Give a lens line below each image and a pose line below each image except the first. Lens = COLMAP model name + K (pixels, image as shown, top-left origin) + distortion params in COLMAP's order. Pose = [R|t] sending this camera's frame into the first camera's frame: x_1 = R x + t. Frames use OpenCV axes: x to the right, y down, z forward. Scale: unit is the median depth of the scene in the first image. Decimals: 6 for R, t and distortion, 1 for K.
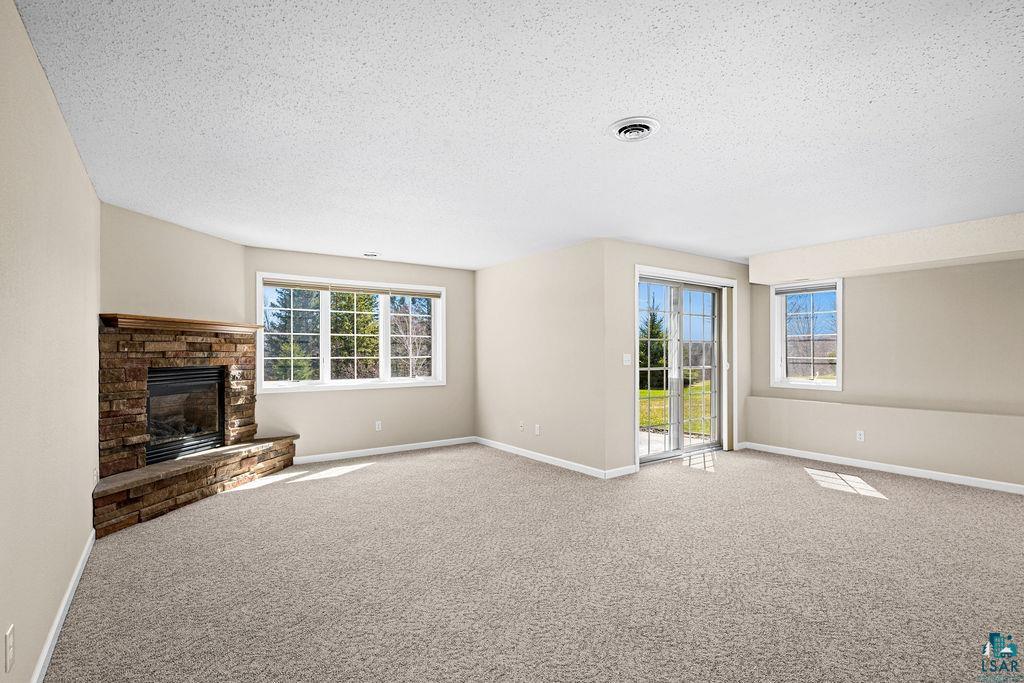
lens RADIAL K [[491.6, 0, 512.0], [0, 491.6, 341.5], [0, 0, 1]] dist [-0.000083, -0.000027]
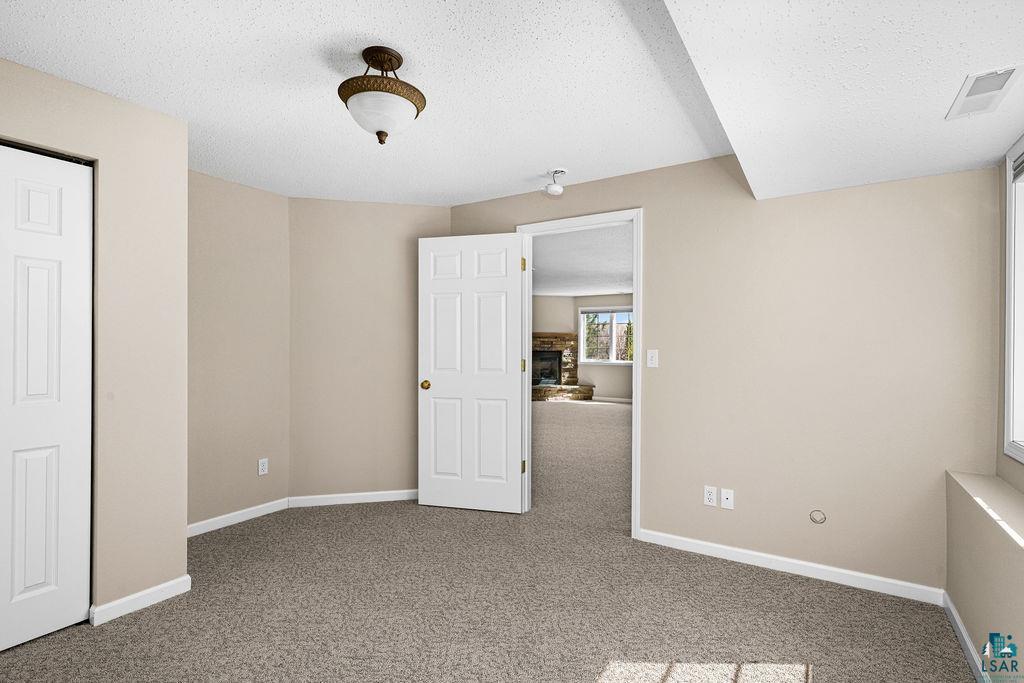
lens RADIAL K [[491.6, 0, 512.0], [0, 491.6, 341.5], [0, 0, 1]] dist [-0.000083, -0.000027]
pose [[0.379219, -0.005598, -0.925290, 1.454472], [0.016222, 0.999868, 0.000599, 0.001178], [0.925165, -0.015238, 0.379260, -0.094868]]
